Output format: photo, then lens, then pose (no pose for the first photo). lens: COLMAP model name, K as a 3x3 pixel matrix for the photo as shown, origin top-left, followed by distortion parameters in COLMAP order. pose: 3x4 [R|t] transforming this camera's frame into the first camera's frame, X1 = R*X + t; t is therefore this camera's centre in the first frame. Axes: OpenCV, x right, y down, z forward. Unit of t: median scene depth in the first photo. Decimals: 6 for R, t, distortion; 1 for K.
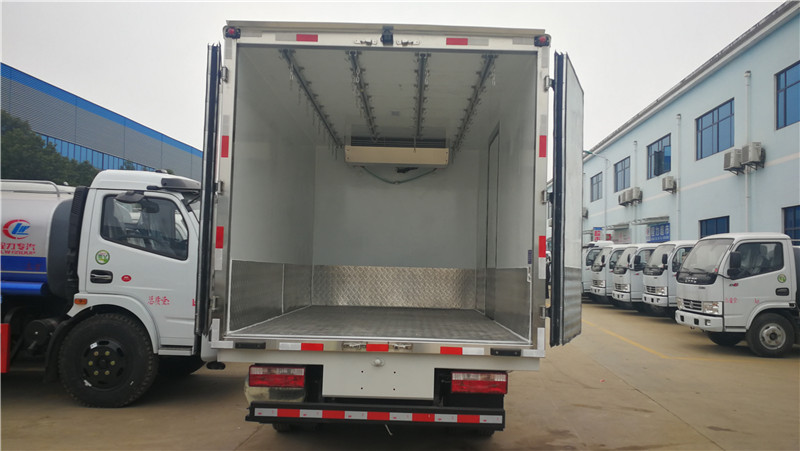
lens RADIAL K [[552.2, 0, 400.4], [0, 552.2, 264.3], [0, 0, 1]] dist [0.000134, 0.000179]
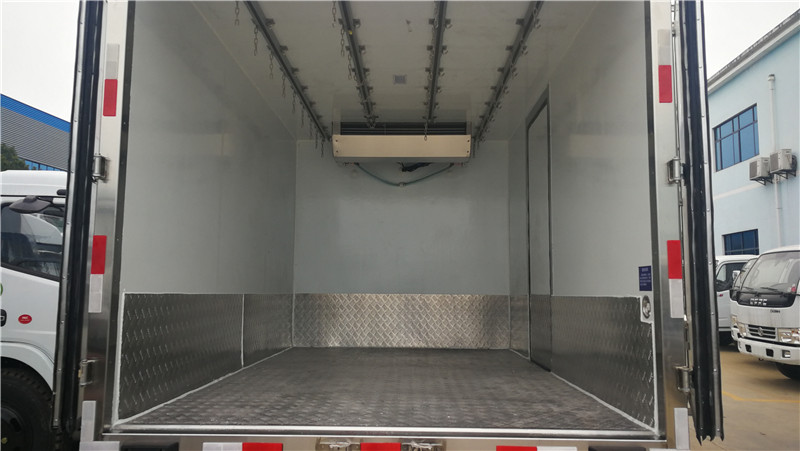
lens RADIAL K [[629.5, 0, 398.8], [0, 629.5, 254.9], [0, 0, 1]] dist [0.004760, 0.000342]
pose [[0.999768, -0.019931, -0.008140, -0.007727], [0.019466, 0.998366, -0.053733, -0.004113], [0.009198, 0.053563, 0.998522, 0.189576]]
